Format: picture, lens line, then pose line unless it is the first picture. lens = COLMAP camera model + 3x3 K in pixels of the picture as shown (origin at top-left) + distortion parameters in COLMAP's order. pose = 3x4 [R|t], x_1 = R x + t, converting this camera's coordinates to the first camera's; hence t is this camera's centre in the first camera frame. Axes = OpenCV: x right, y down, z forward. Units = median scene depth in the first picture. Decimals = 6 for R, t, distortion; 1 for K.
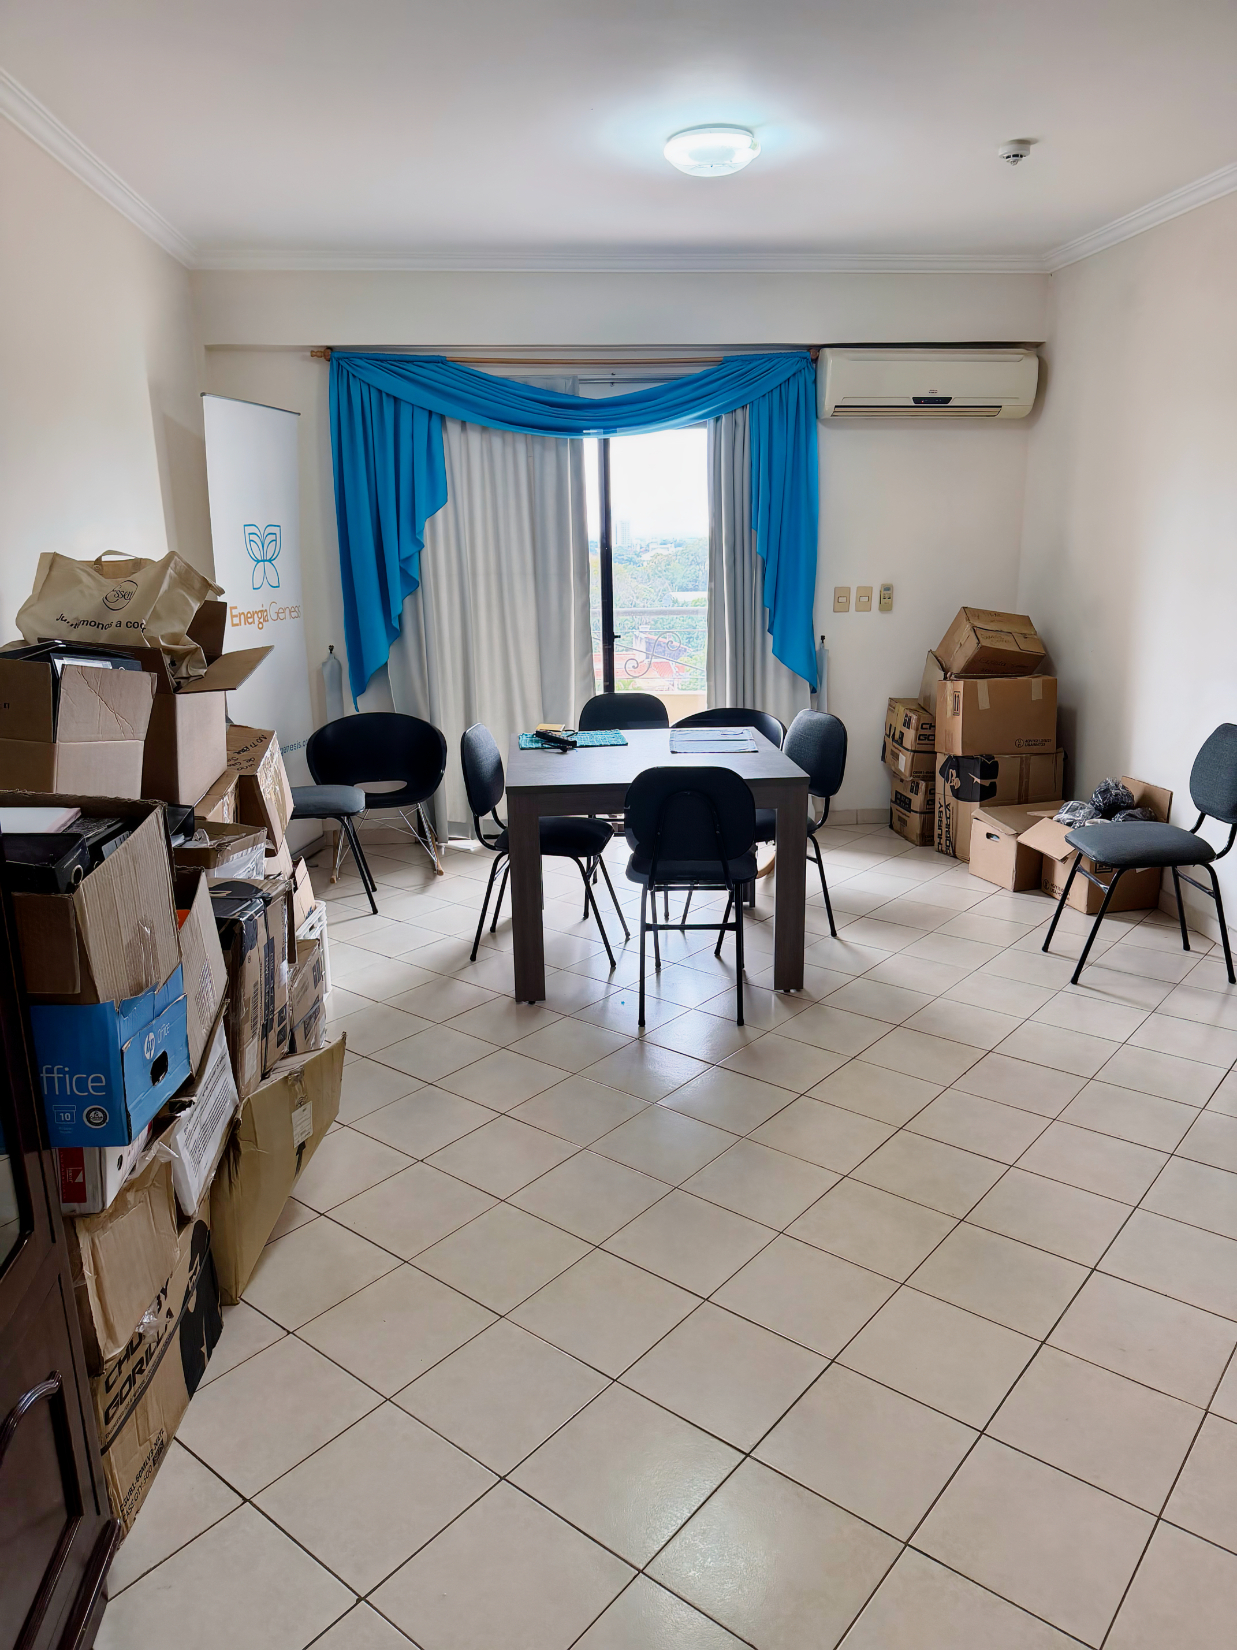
lens RADIAL K [[1159.7, 0, 618.5], [0, 1159.7, 825.0], [0, 0, 1]] dist [0.133874, -0.234967]
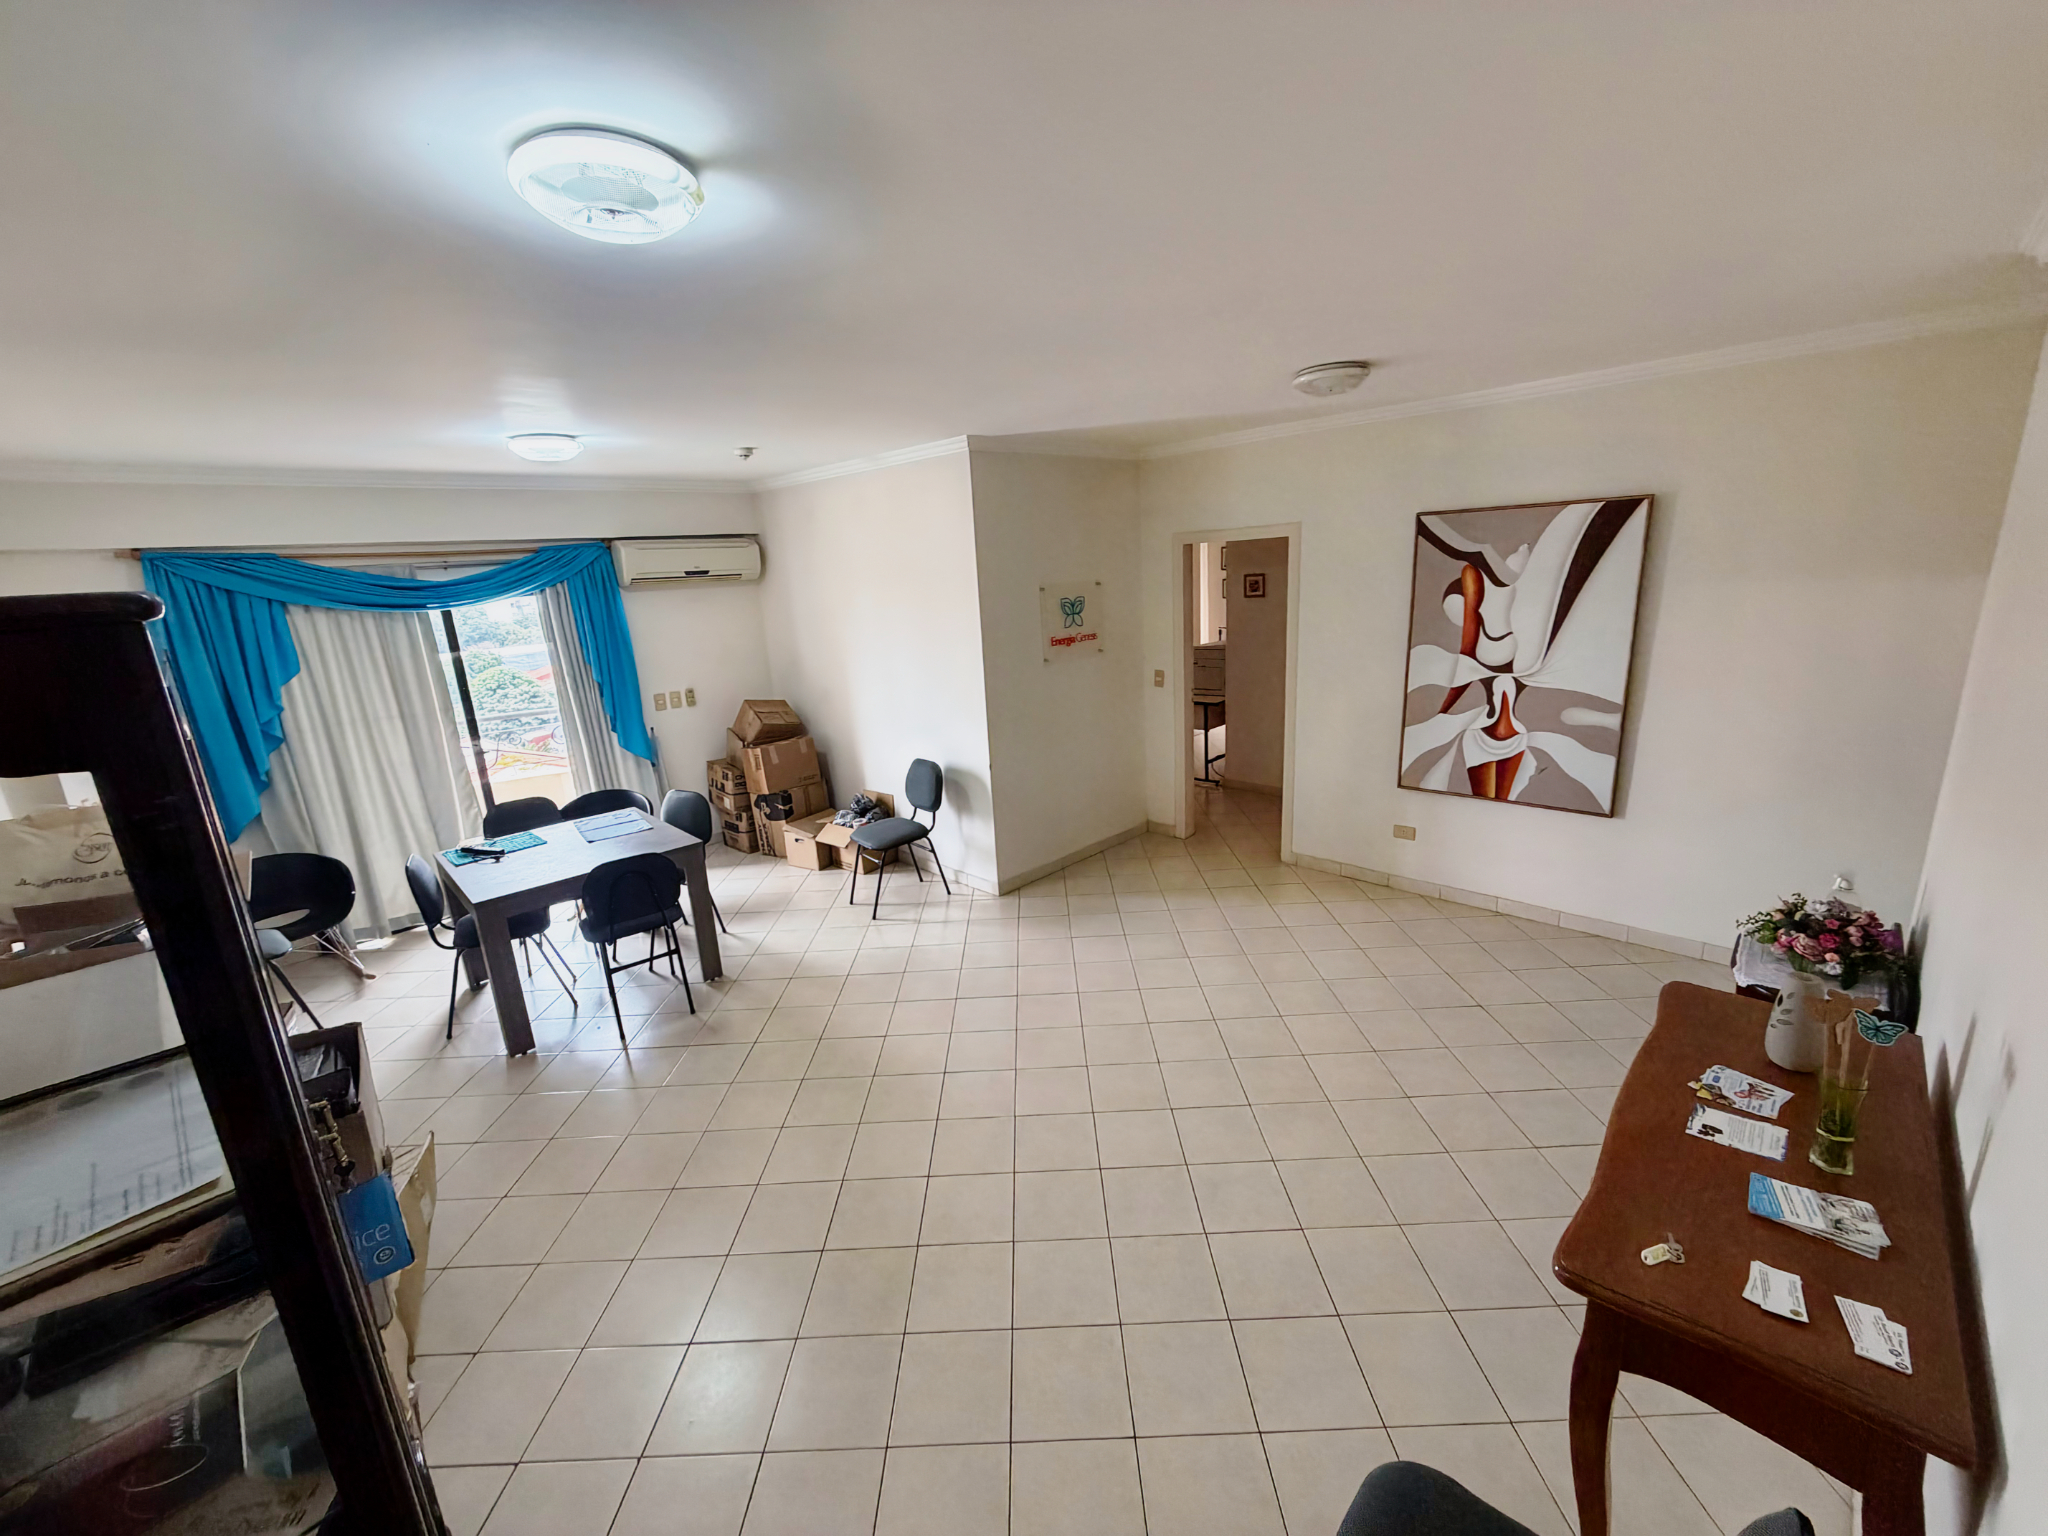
lens RADIAL K [[819.8, 0, 1021.3], [0, 819.8, 773.6], [0, 0, 1]] dist [0.000698, 0.000044]
pose [[0.779876, -0.186699, 0.597442, -0.094816], [0.202940, 0.978340, 0.040820, -0.060512], [-0.592122, 0.089410, 0.800873, -0.089309]]
